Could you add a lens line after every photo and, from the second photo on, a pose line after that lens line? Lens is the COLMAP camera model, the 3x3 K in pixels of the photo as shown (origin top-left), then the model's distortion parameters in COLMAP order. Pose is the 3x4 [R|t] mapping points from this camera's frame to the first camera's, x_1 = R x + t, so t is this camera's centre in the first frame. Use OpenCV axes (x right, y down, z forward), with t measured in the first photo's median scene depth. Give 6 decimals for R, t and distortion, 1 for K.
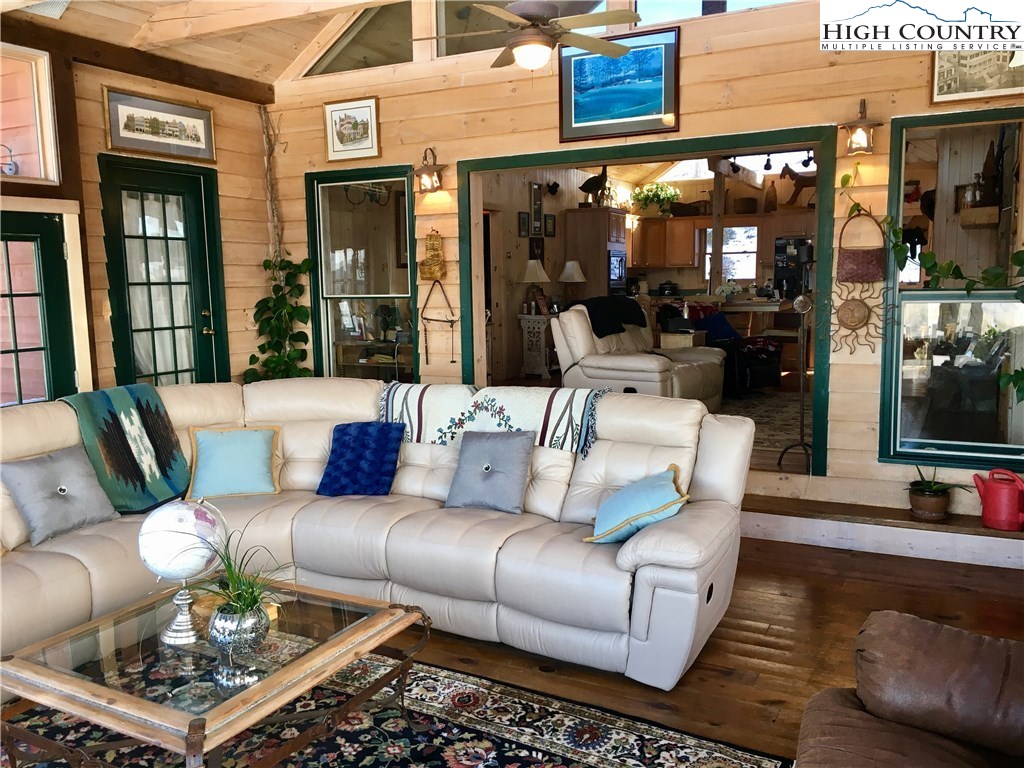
lens RADIAL K [[876.3, 0, 511.9], [0, 876.3, 383.3], [0, 0, 1]] dist [0.068619, -0.080094]
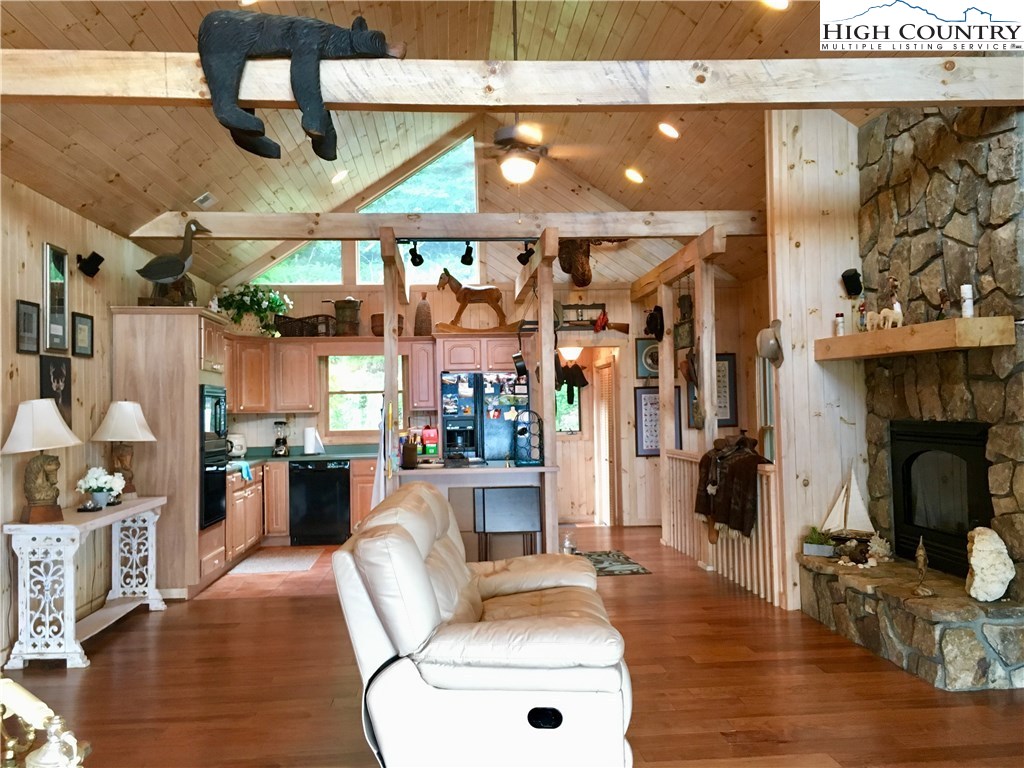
lens RADIAL K [[876.3, 0, 506.8], [0, 876.3, 384.1], [0, 0, 1]] dist [0.068619, -0.080094]
pose [[0.853012, 0.014648, 0.521686, -0.014281], [0.067358, 0.988156, -0.137882, -0.060226], [-0.517526, 0.152754, 0.841922, 0.417935]]
